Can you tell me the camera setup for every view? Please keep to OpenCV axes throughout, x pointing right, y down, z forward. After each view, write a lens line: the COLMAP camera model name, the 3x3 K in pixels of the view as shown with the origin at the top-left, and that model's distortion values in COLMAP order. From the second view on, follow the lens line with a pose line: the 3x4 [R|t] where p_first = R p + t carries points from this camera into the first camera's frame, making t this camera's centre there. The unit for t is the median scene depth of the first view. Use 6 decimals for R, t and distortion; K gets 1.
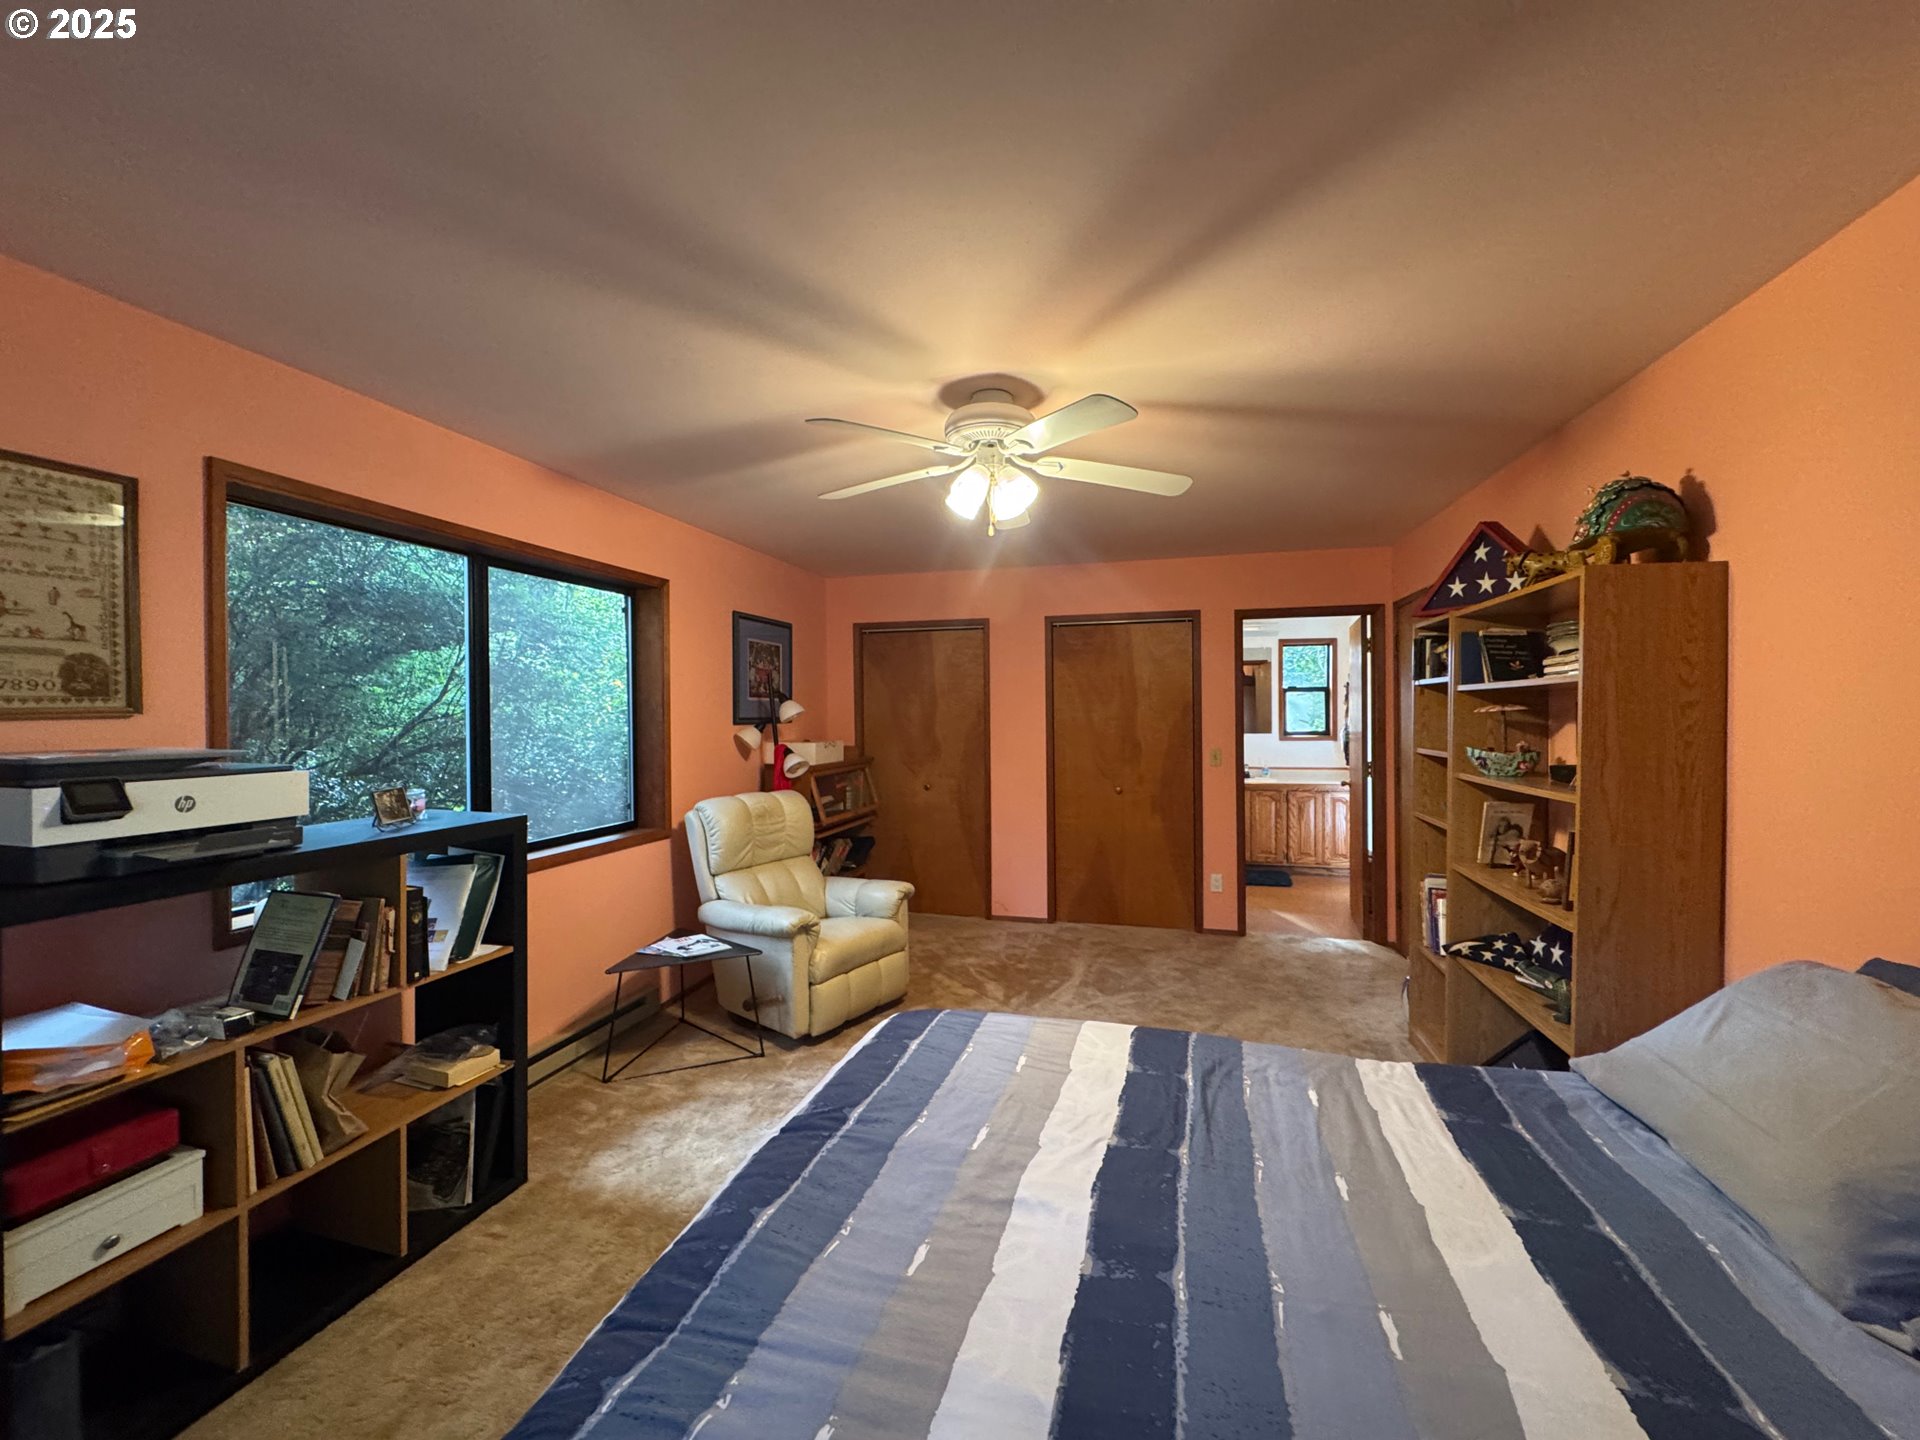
lens RADIAL K [[763.8, 0, 960.0], [0, 763.8, 720.0], [0, 0, 1]] dist [-0.003625, 0.000190]
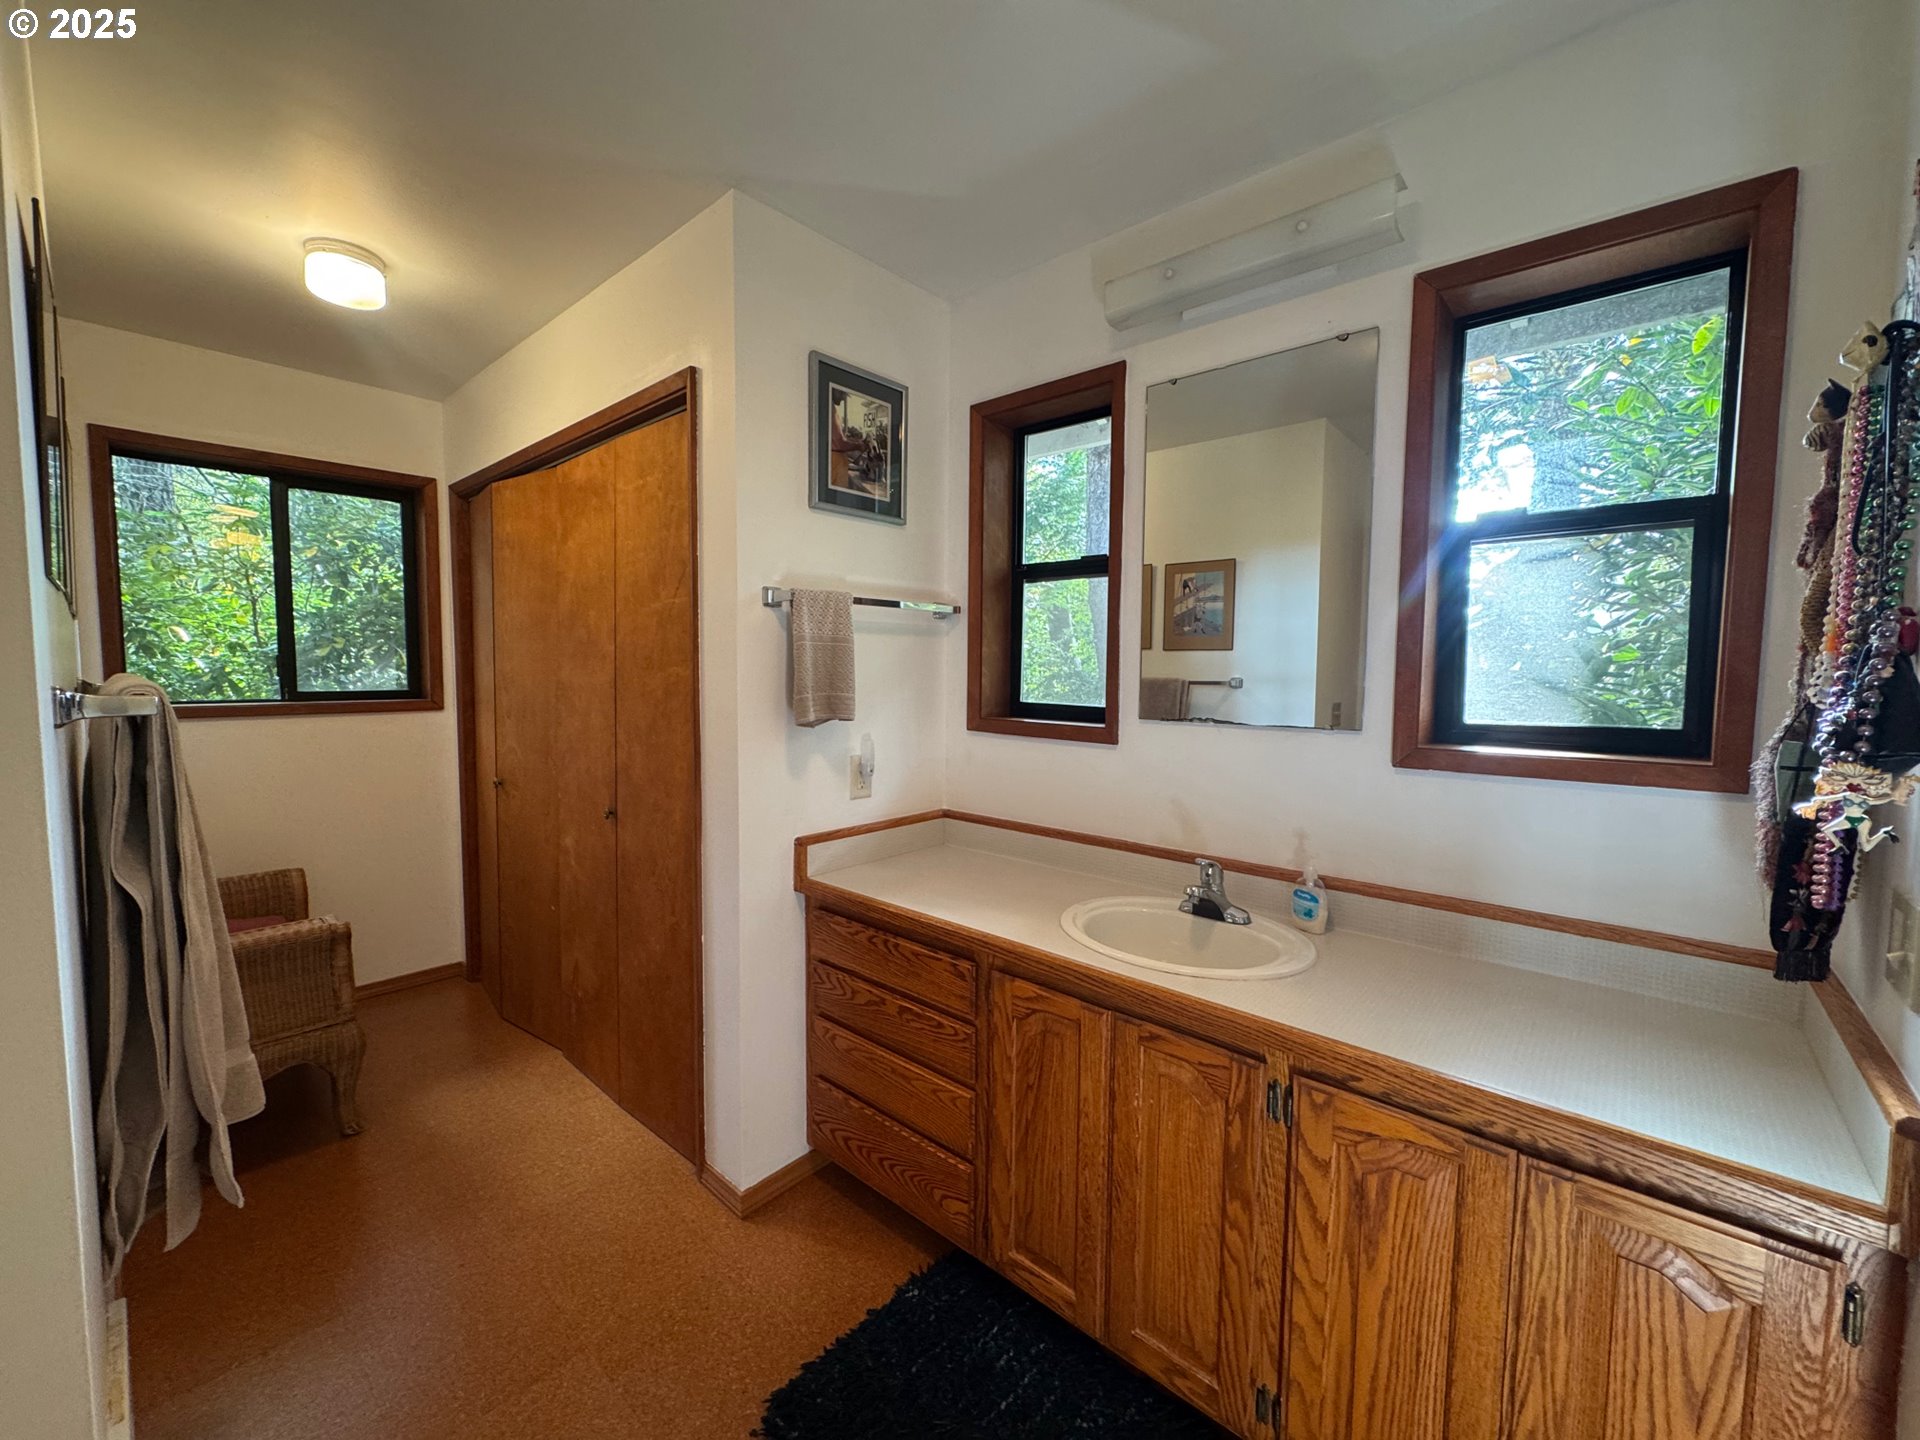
lens RADIAL K [[763.8, 0, 960.0], [0, 763.8, 720.0], [0, 0, 1]] dist [-0.003625, 0.000190]
pose [[0.892069, 0.044576, -0.449696, 0.409653], [-0.017129, 0.997743, 0.064921, 0.002249], [0.451575, -0.050211, 0.890819, 0.762514]]
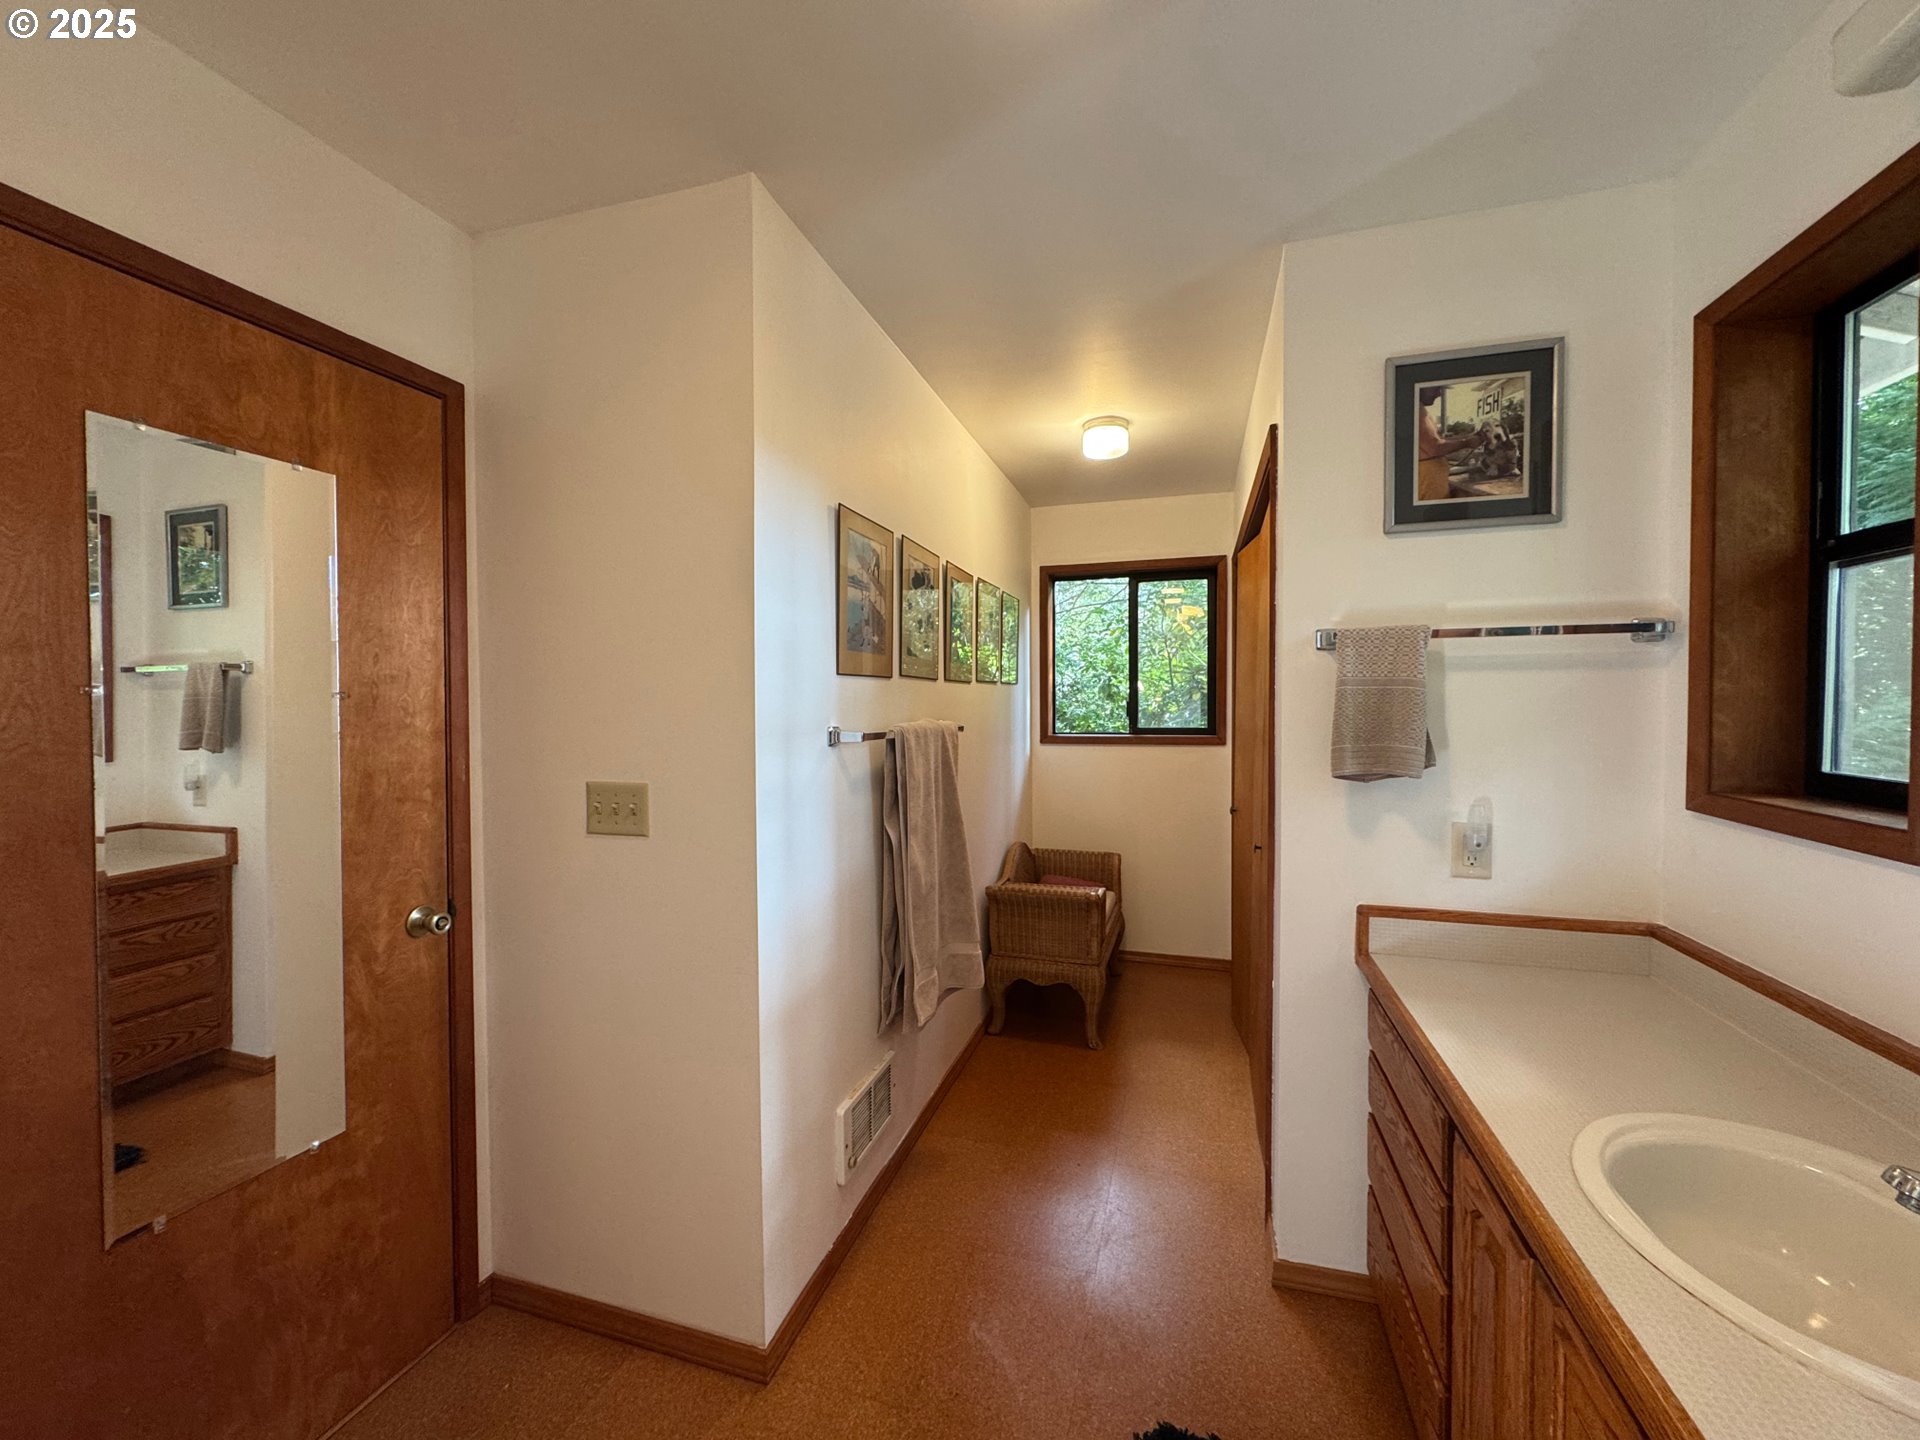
lens RADIAL K [[763.8, 0, 960.0], [0, 763.8, 720.0], [0, 0, 1]] dist [-0.003625, 0.000190]
pose [[-0.041722, 0.029616, -0.998690, 0.483661], [-0.004187, 0.999547, 0.029816, -0.002586], [0.999120, 0.005426, -0.041579, 0.860617]]
